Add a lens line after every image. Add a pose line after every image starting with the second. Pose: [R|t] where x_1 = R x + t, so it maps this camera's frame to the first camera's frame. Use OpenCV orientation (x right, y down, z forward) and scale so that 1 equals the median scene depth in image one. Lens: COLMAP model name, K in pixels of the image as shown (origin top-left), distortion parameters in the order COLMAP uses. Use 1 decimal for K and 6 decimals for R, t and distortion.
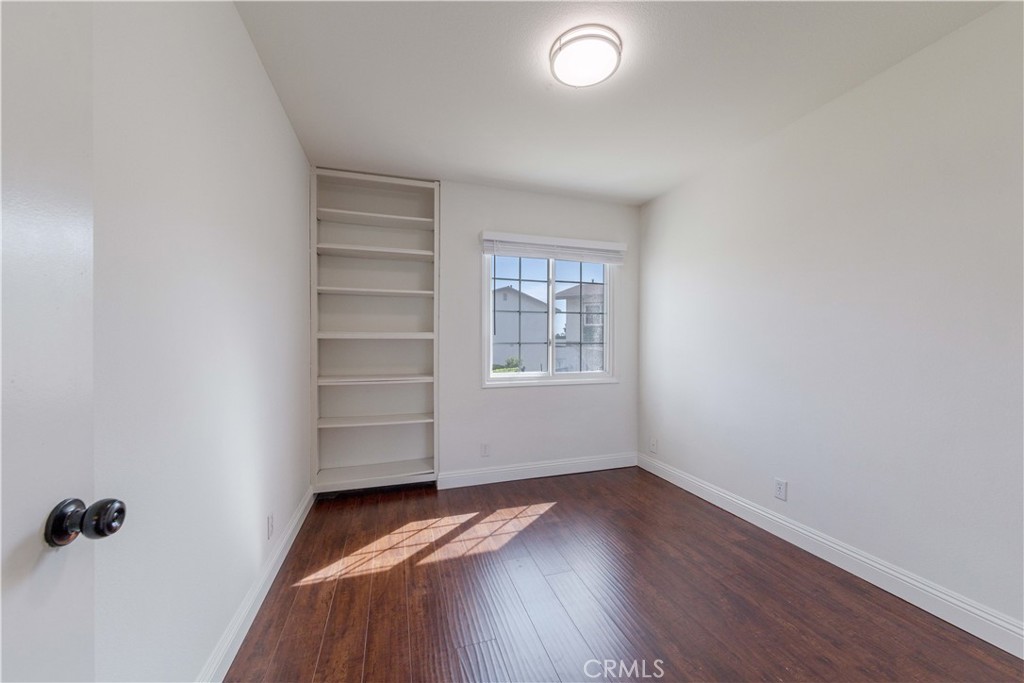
lens RADIAL K [[366.8, 0, 512.9], [0, 366.8, 341.7], [0, 0, 1]] dist [-0.000670, 0.000517]
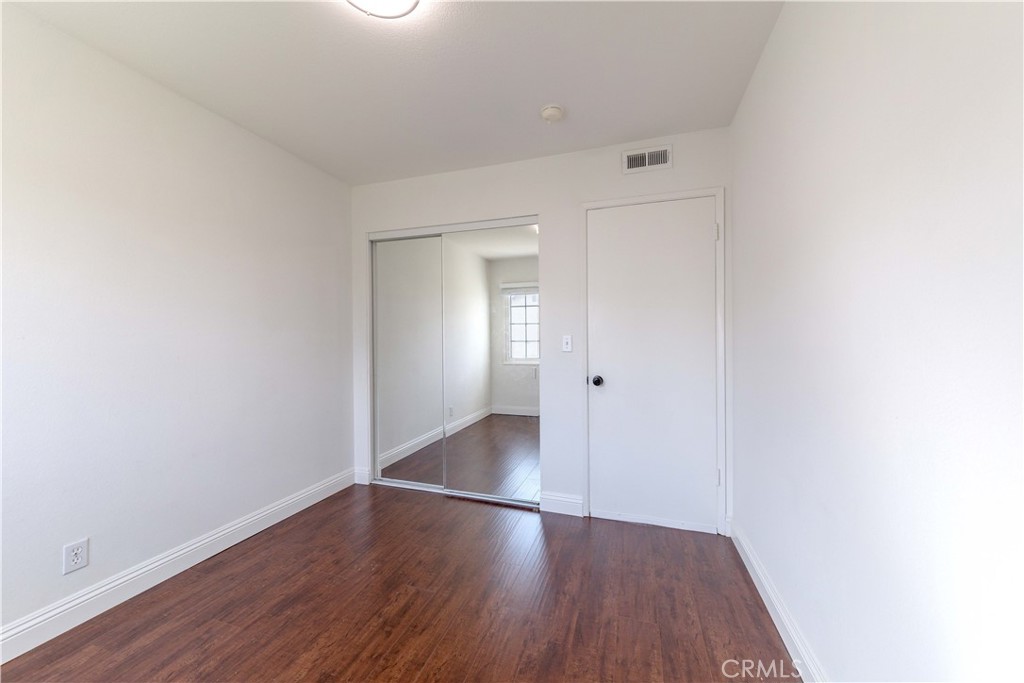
lens RADIAL K [[366.8, 0, 513.7], [0, 366.8, 342.0], [0, 0, 1]] dist [-0.000670, 0.000517]
pose [[-0.804622, 0.005042, 0.593766, -0.454397], [0.006792, 0.999977, 0.000713, 0.001094], [-0.593748, 0.004606, -0.804638, 1.366277]]
